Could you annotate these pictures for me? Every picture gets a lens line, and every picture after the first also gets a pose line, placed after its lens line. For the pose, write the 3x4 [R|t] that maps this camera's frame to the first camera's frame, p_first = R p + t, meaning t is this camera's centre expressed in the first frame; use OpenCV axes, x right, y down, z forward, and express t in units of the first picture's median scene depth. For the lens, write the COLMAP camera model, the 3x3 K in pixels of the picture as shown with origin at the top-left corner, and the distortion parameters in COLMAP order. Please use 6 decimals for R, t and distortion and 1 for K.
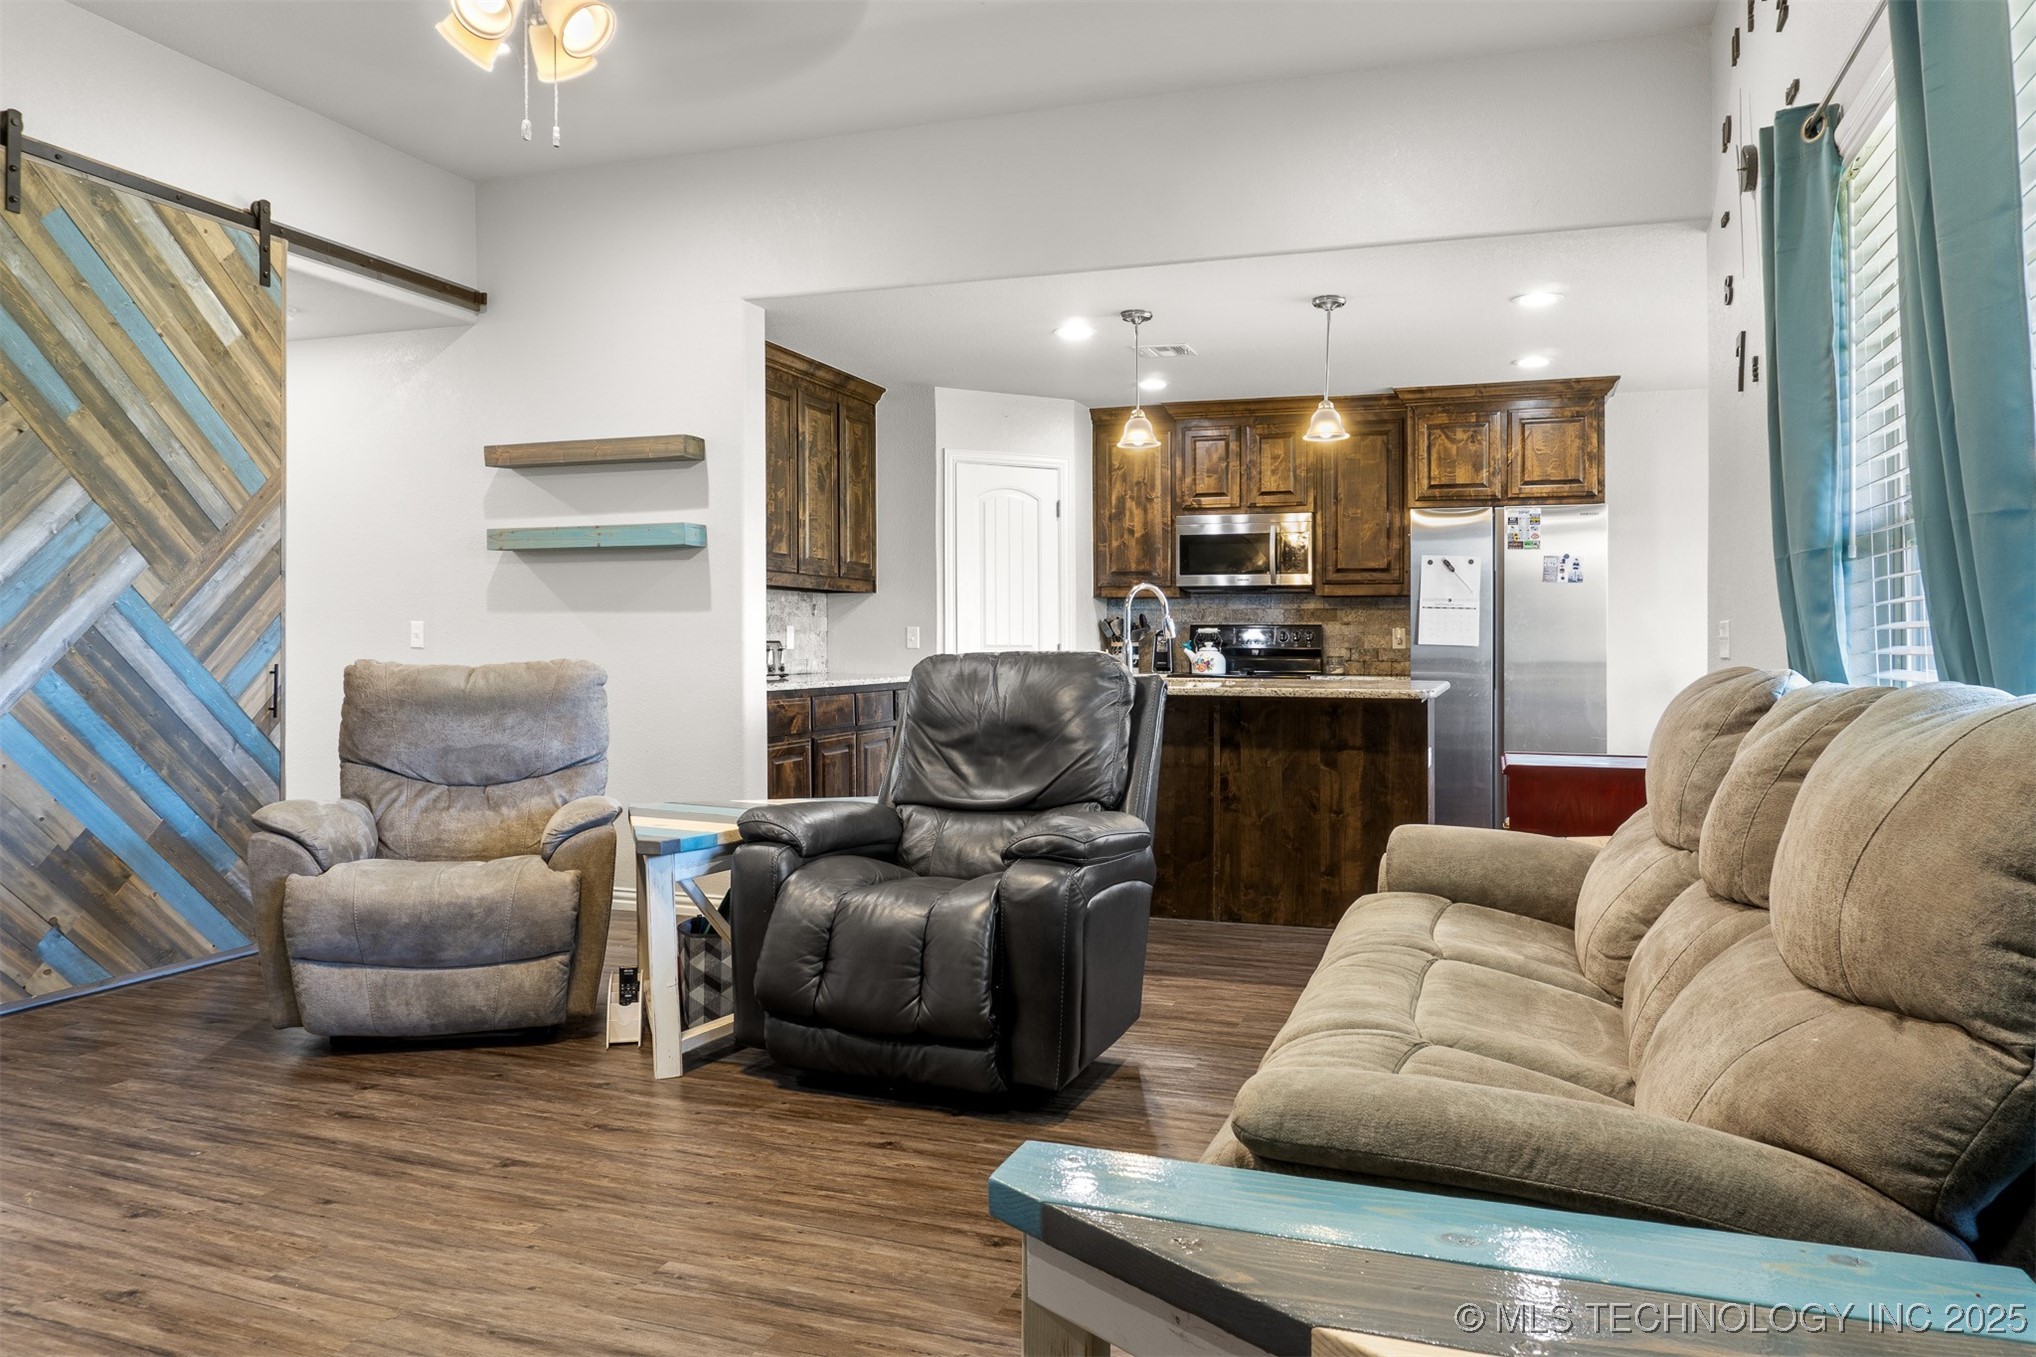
lens RADIAL K [[1362.7, 0, 1015.9], [0, 1362.7, 651.7], [0, 0, 1]] dist [-0.026389, 0.002099]
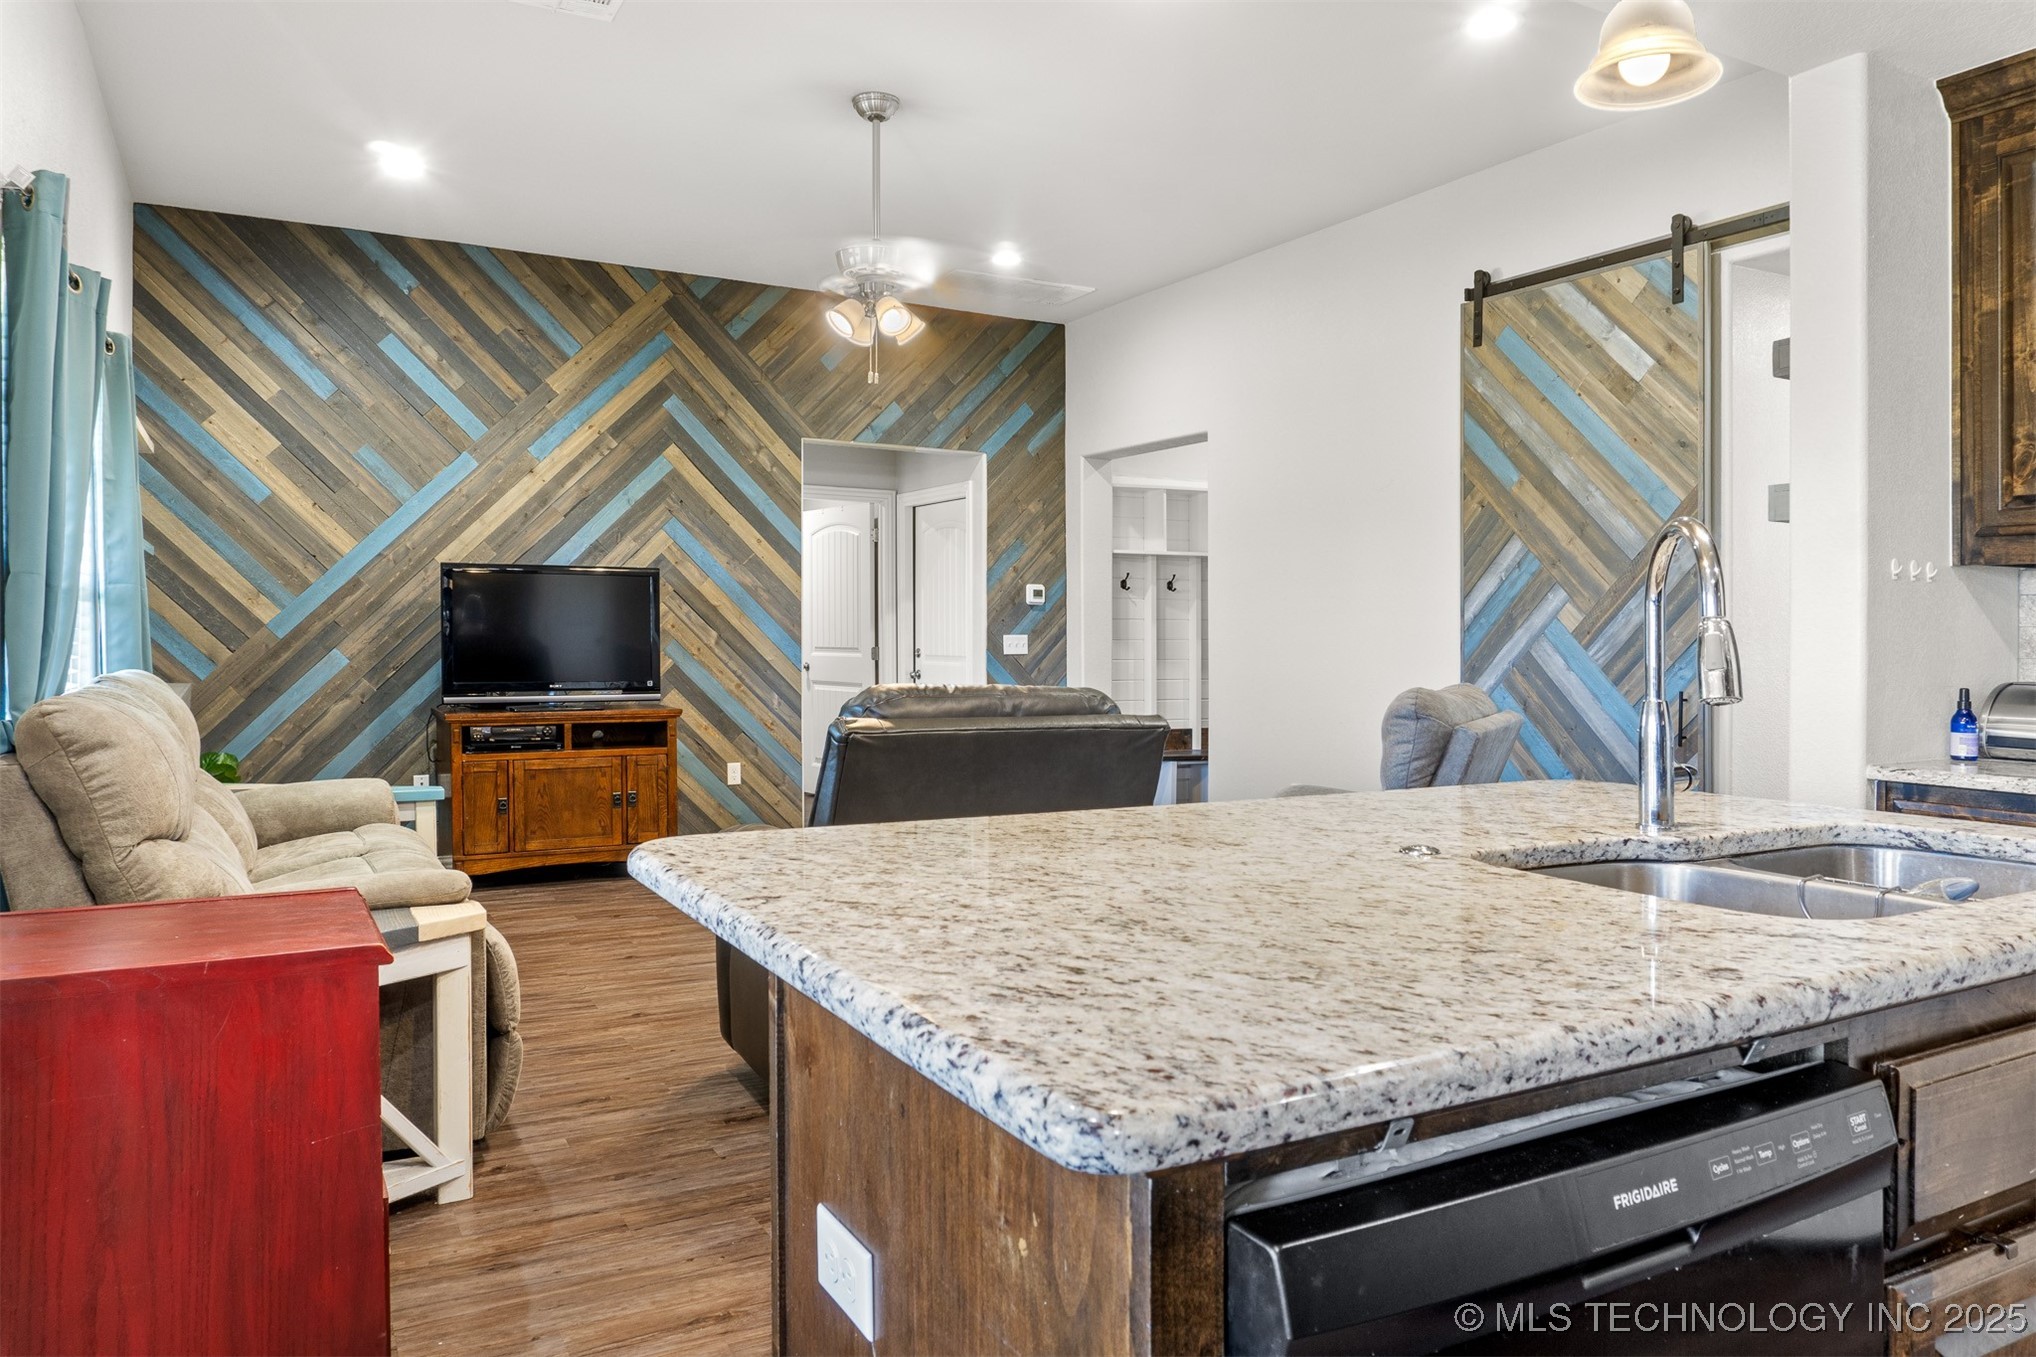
lens RADIAL K [[1362.7, 0, 1017.7], [0, 1362.7, 662.8], [0, 0, 1]] dist [-0.026389, 0.002099]
pose [[-0.658216, 0.010905, -0.752750, 0.437541], [-0.015415, 0.999490, 0.027959, -0.027545], [0.752671, 0.030007, -0.657712, 1.133589]]
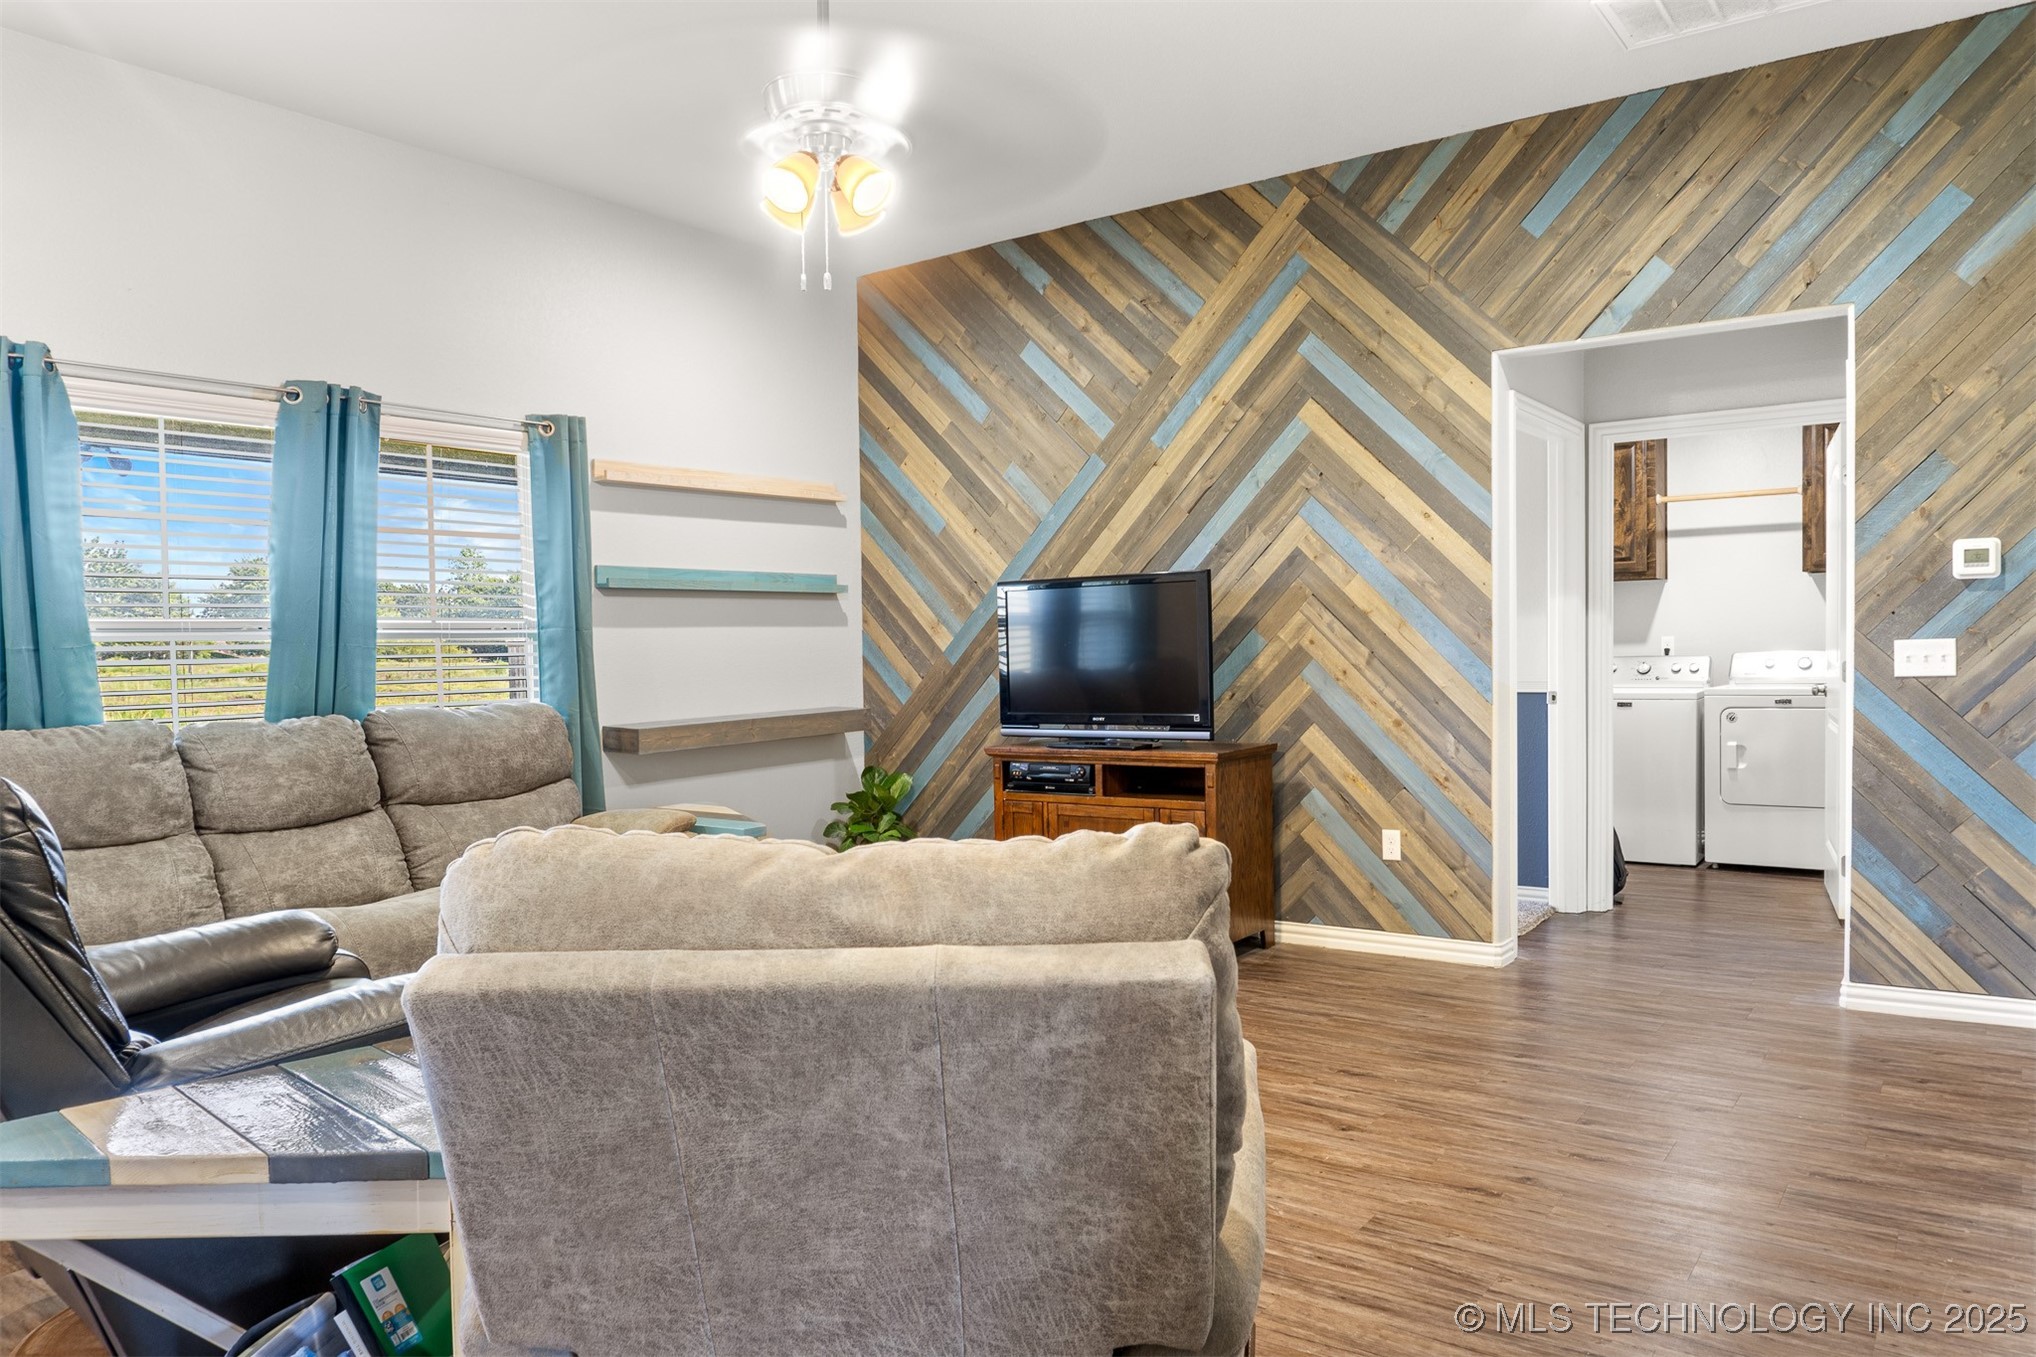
lens RADIAL K [[1362.7, 0, 1056.6], [0, 1362.7, 712.3], [0, 0, 1]] dist [-0.026389, 0.002099]
pose [[-0.960169, 0.006207, 0.279351, -0.429589], [0.022264, 0.998274, 0.054343, -0.027778], [-0.278532, 0.058398, -0.958650, 1.024276]]
